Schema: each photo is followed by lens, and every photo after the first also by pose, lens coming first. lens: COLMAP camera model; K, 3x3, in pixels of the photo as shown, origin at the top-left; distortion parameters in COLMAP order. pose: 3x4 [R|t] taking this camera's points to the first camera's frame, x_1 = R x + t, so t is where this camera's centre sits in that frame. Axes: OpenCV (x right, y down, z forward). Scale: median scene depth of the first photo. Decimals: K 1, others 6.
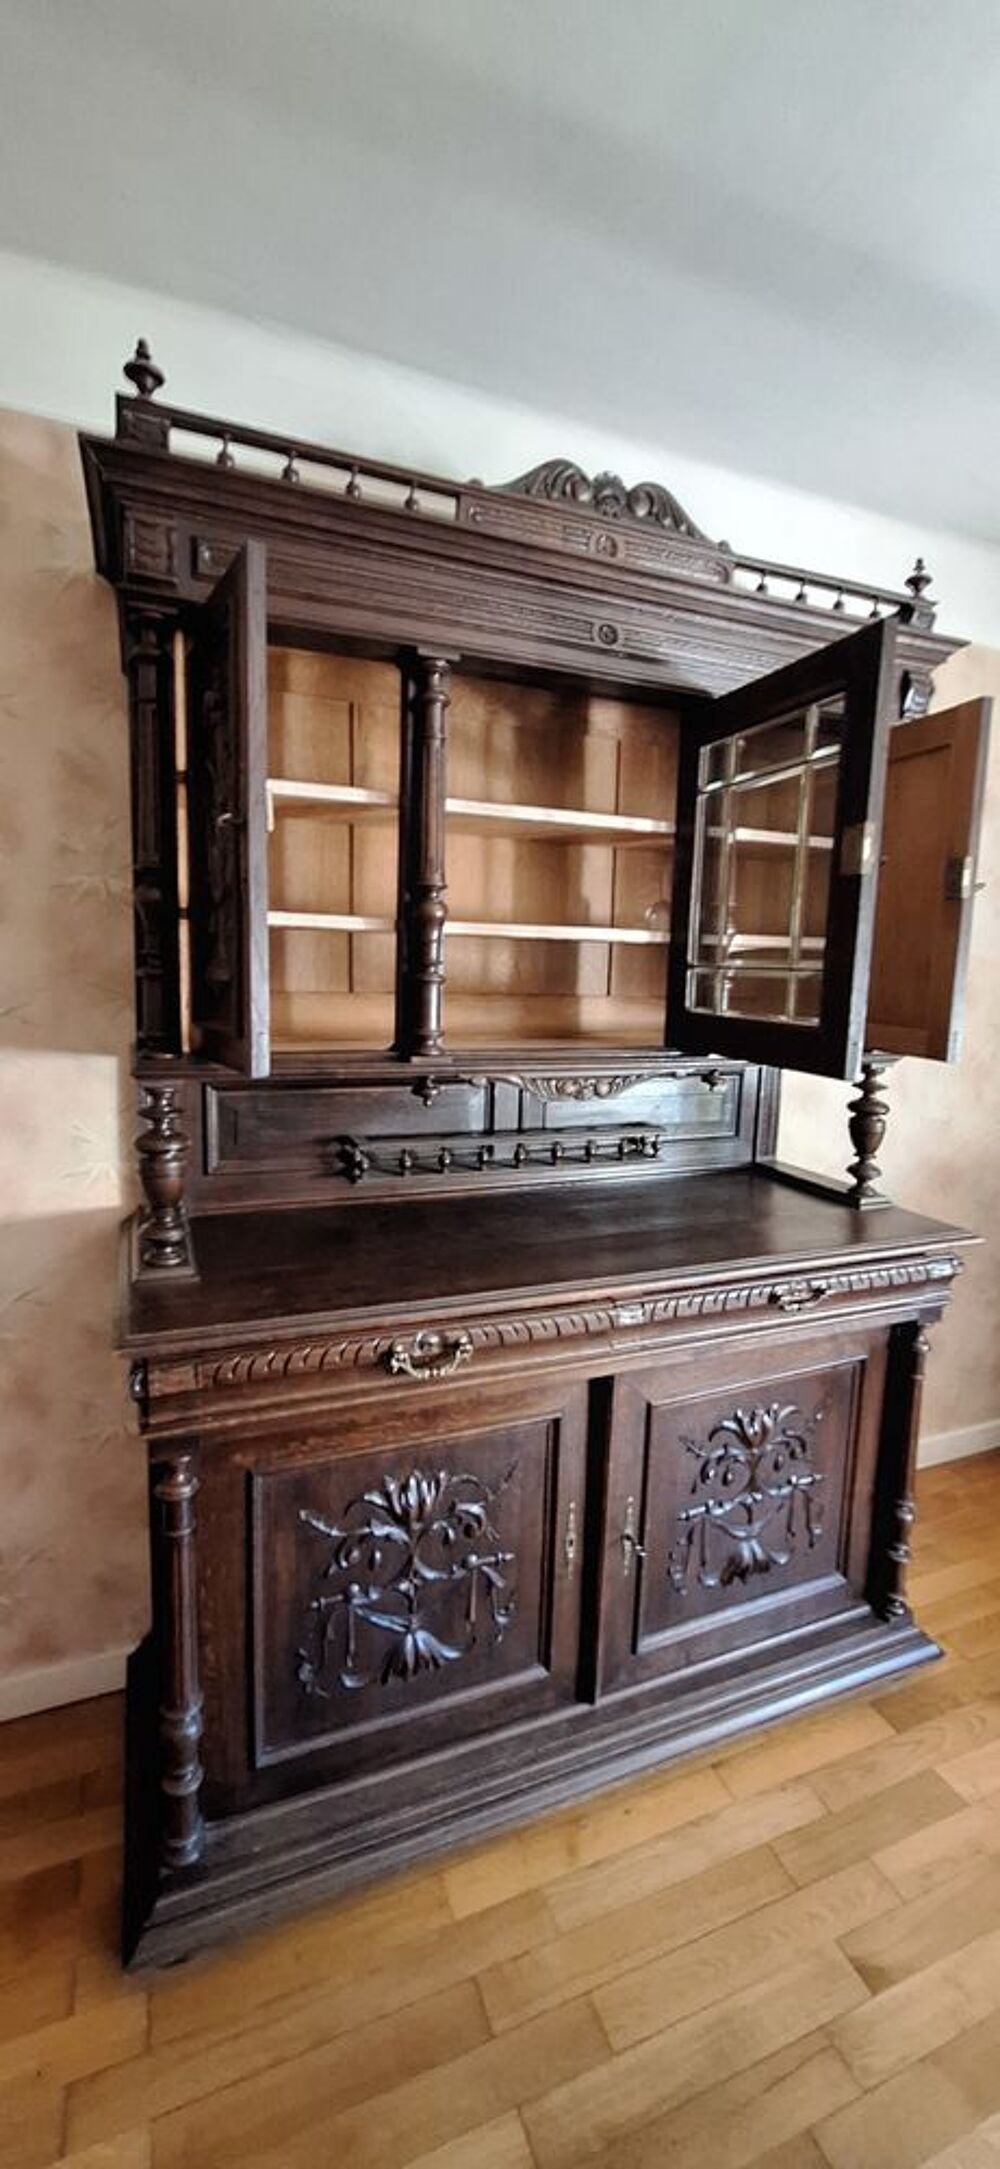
lens RADIAL K [[907.4, 0, 500.0], [0, 907.4, 1084.5], [0, 0, 1]] dist [0.000485, 0.000213]
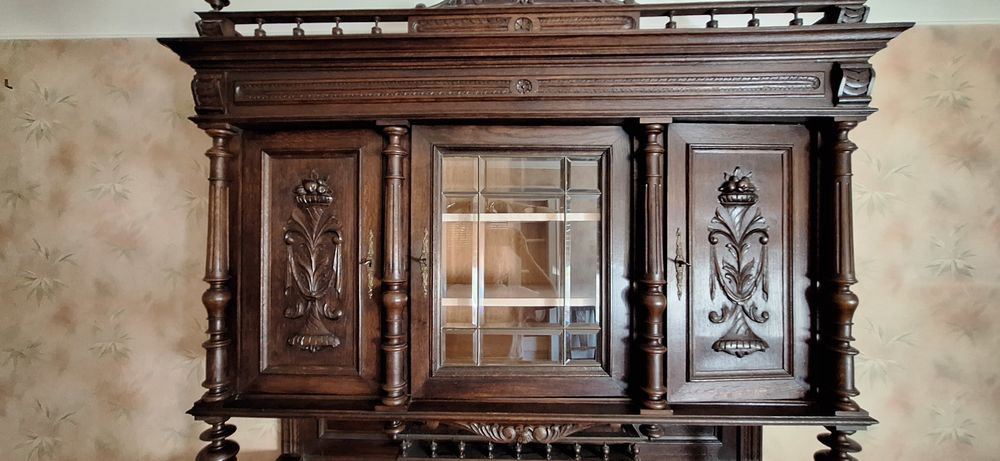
lens RADIAL K [[418.4, 0, 500.0], [0, 418.4, 230.5], [0, 0, 1]] dist [0.000485, 0.000213]
pose [[0.901576, -0.032700, -0.431383, 0.346802], [-0.029836, 0.990065, -0.137408, -0.206564], [0.431591, 0.136754, 0.891643, 0.477433]]
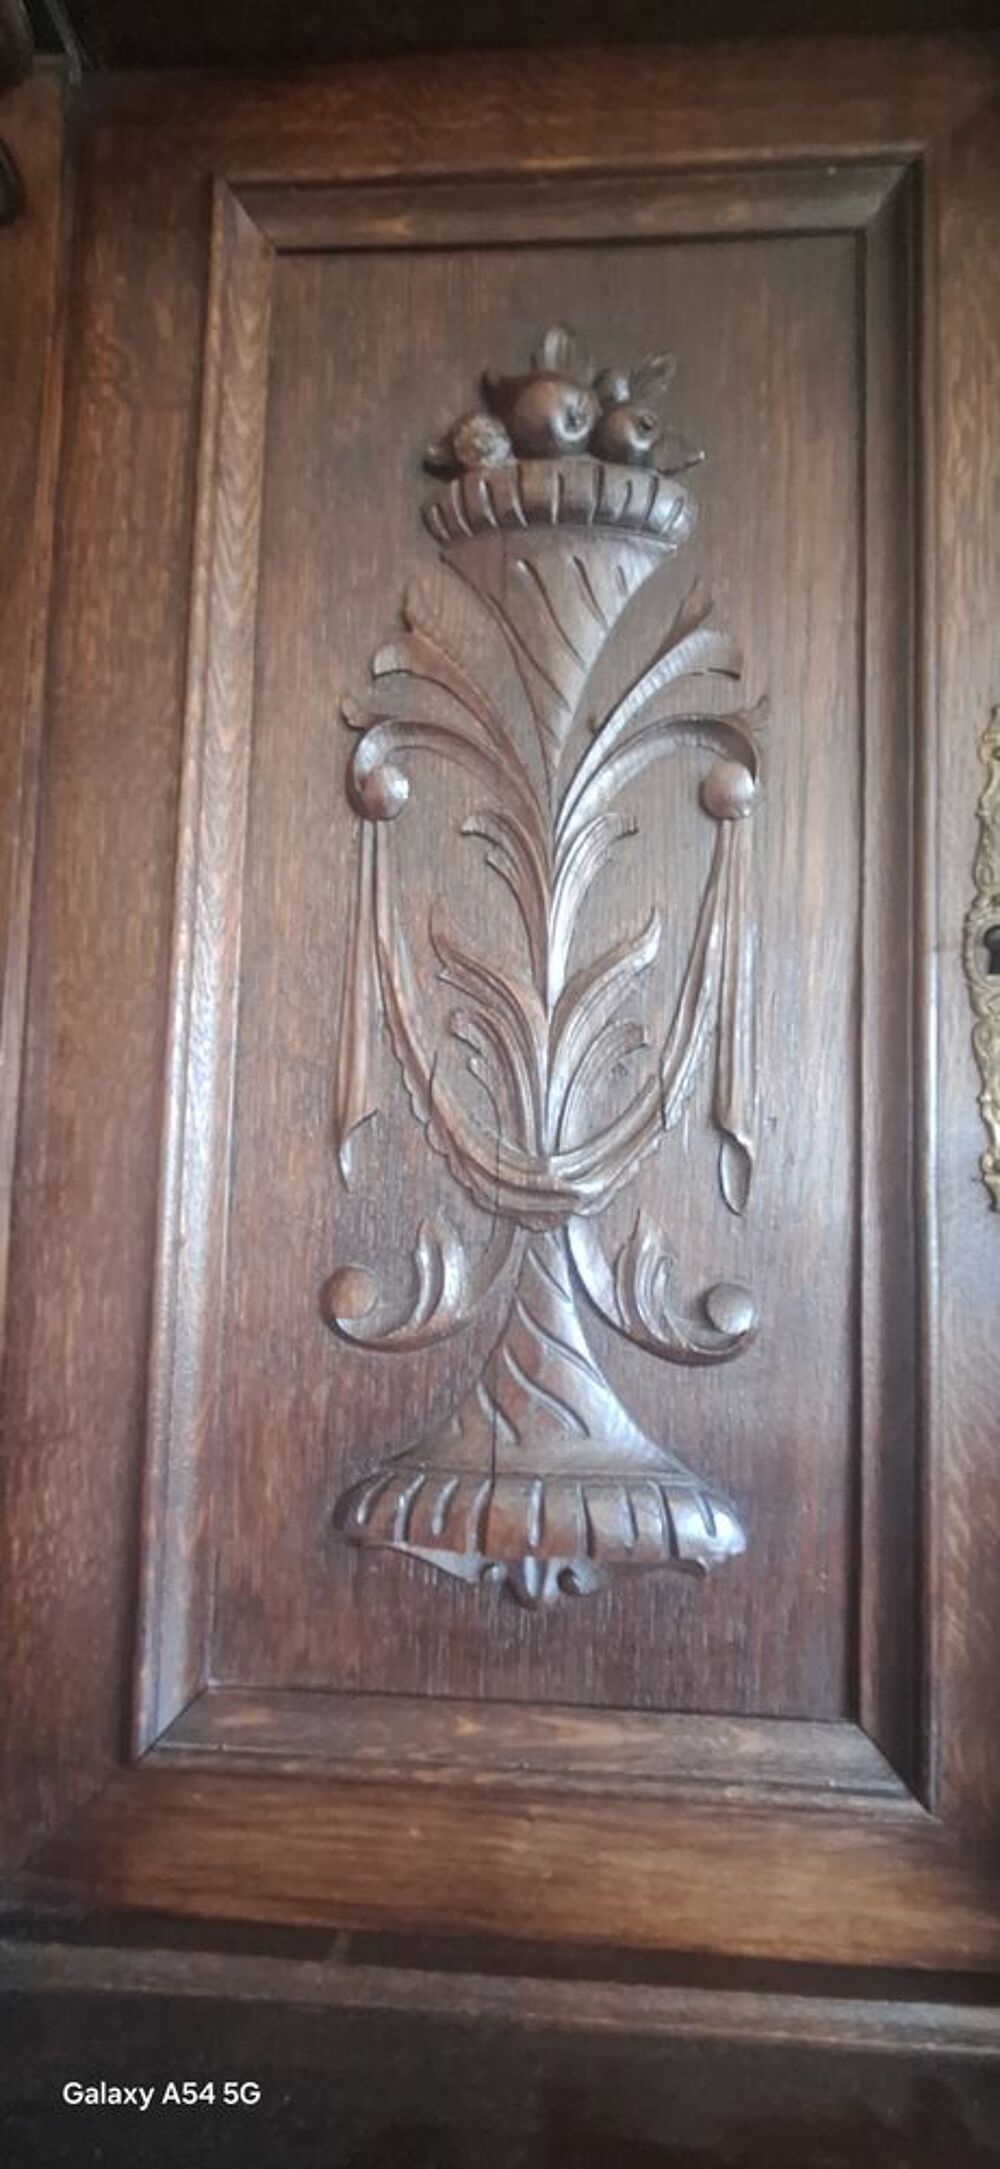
lens RADIAL K [[735.9, 0, 507.6], [0, 735.9, 1105.9], [0, 0, 1]] dist [0.001523, 0.000048]
pose [[0.911617, -0.024062, -0.410337, -0.151220], [-0.053906, 0.982665, -0.177381, -0.173467], [0.407492, 0.183823, 0.894516, 0.804875]]
